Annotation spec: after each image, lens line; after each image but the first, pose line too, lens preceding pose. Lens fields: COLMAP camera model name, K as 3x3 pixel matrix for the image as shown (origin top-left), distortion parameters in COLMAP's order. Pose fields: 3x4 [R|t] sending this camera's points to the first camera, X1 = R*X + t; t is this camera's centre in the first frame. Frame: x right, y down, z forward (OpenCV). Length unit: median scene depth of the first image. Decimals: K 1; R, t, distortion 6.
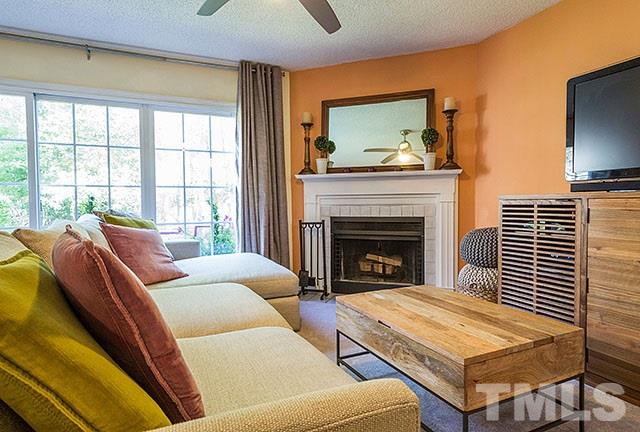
lens RADIAL K [[363.9, 0, 320.0], [0, 363.9, 216.0], [0, 0, 1]] dist [0.002837, 0.000639]
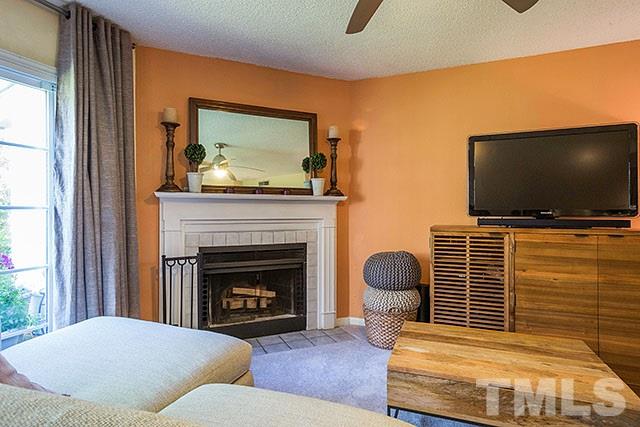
lens RADIAL K [[349.8, 0, 320.0], [0, 349.8, 213.5], [0, 0, 1]] dist [0.004856, 0.000570]
pose [[0.717955, 0.004636, 0.696074, -0.328151], [0.017084, 0.999559, -0.024279, -0.050837], [-0.695879, 0.029323, 0.717560, 0.299076]]
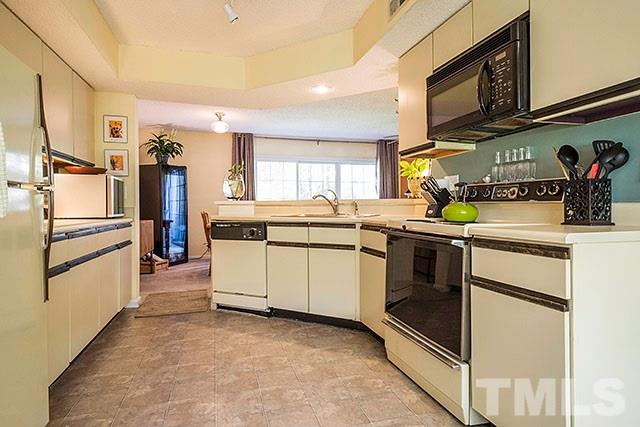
lens RADIAL K [[360.4, 0, 316.6], [0, 360.4, 205.4], [0, 0, 1]] dist [0.001464, -0.000250]
pose [[0.987532, 0.002828, -0.157395, -0.247432], [-0.009072, 0.999199, -0.038968, 0.039995], [0.157159, 0.039910, 0.986767, -1.103430]]
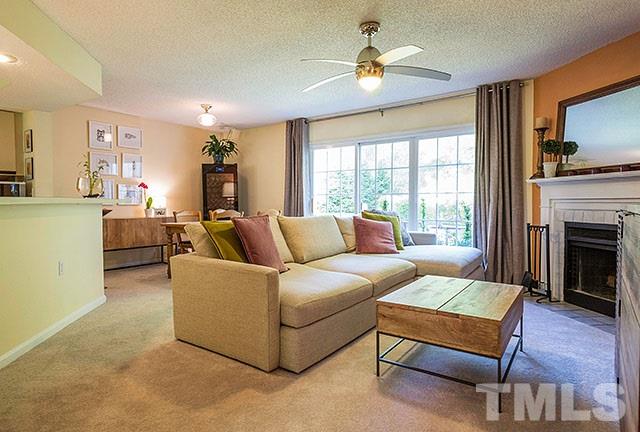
lens RADIAL K [[363.9, 0, 320.0], [0, 363.9, 216.0], [0, 0, 1]] dist [0.002837, 0.000639]
pose [[0.494650, 0.039976, -0.868173, 0.576874], [-0.035636, 0.999034, 0.025698, -0.015254], [0.868361, 0.018227, 0.495597, -0.031392]]
